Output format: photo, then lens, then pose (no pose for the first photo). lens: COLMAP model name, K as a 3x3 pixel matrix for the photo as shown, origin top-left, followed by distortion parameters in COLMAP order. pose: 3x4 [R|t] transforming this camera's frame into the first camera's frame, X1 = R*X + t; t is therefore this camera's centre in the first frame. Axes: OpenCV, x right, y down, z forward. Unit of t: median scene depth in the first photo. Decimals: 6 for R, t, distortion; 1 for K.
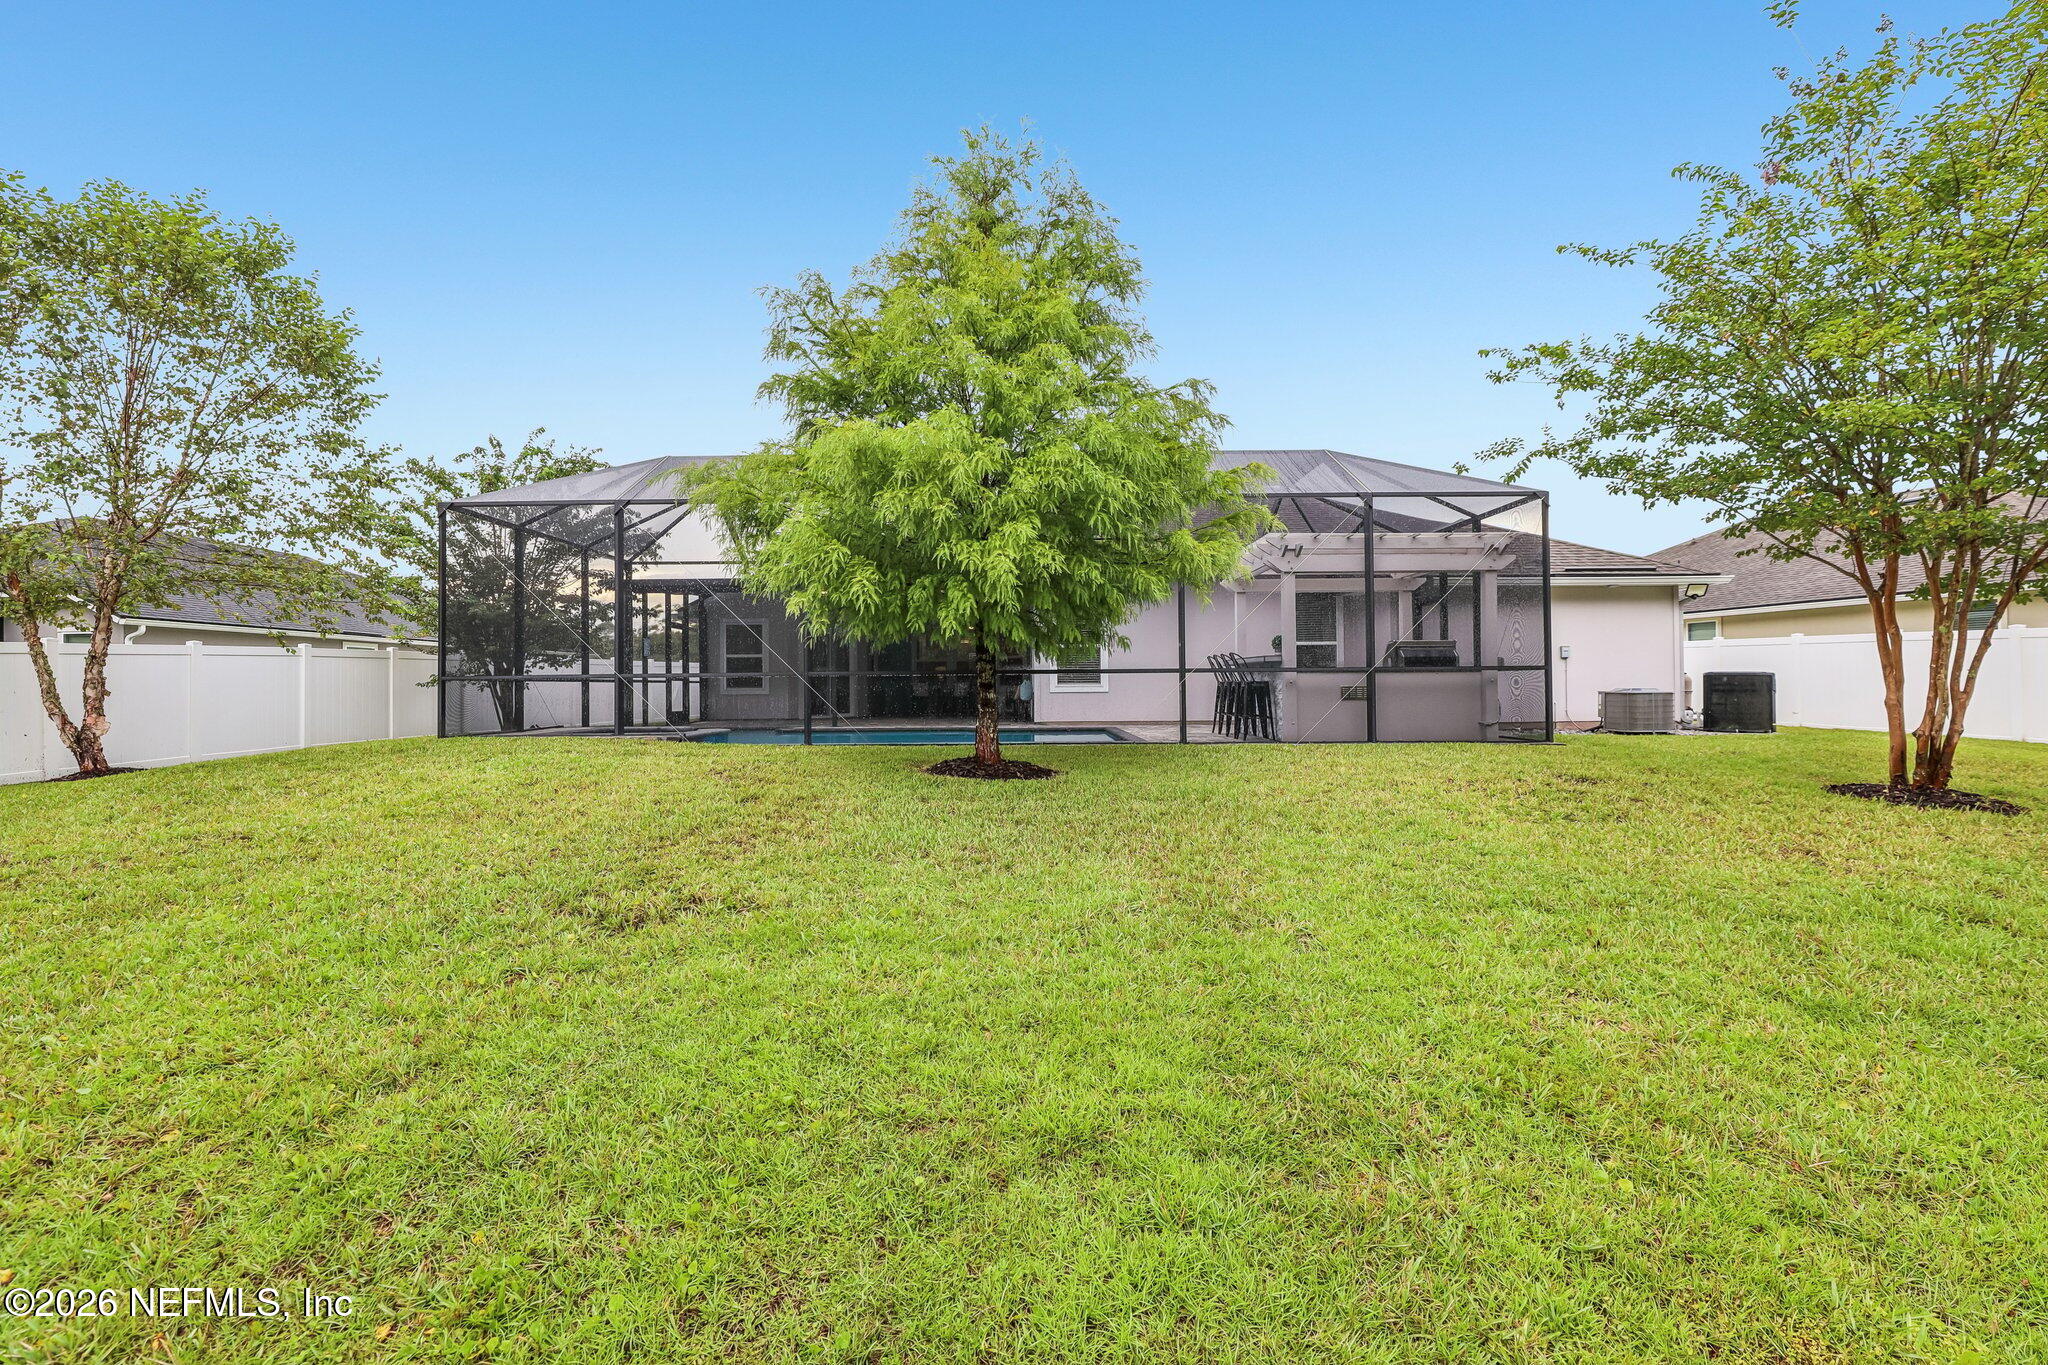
lens RADIAL K [[921.2, 0, 1021.6], [0, 921.2, 680.1], [0, 0, 1]] dist [-0.000716, -0.000513]
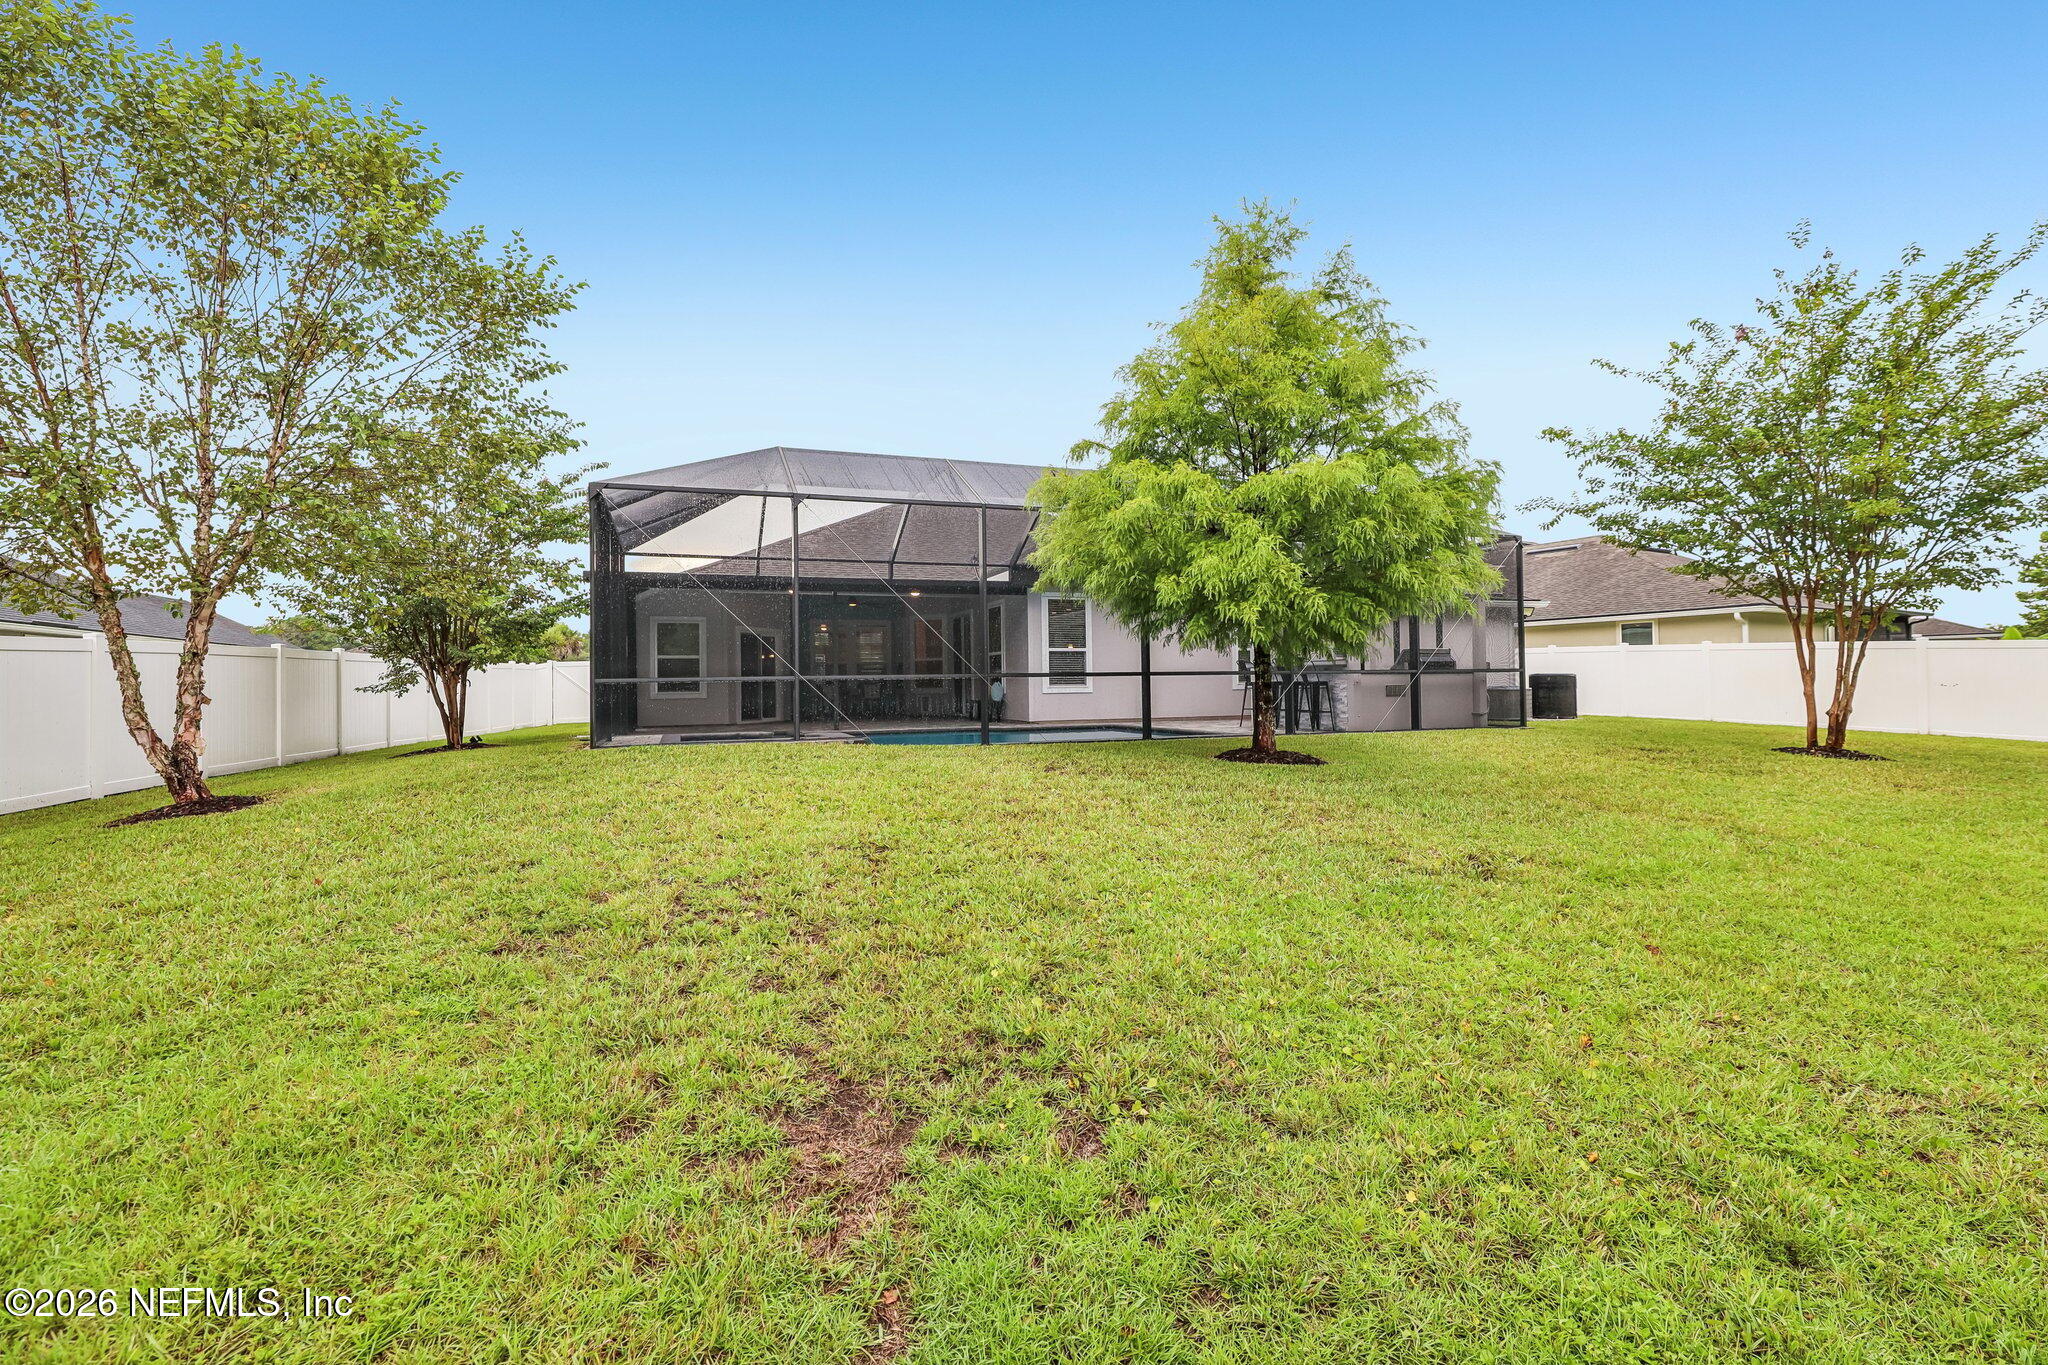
lens RADIAL K [[921.2, 0, 1017.4], [0, 921.2, 677.1], [0, 0, 1]] dist [-0.000716, -0.000513]
pose [[0.934397, -0.001632, 0.356229, -0.555596], [0.004606, 0.999961, -0.007500, 0.002727], [-0.356203, 0.008649, 0.934369, 0.028105]]
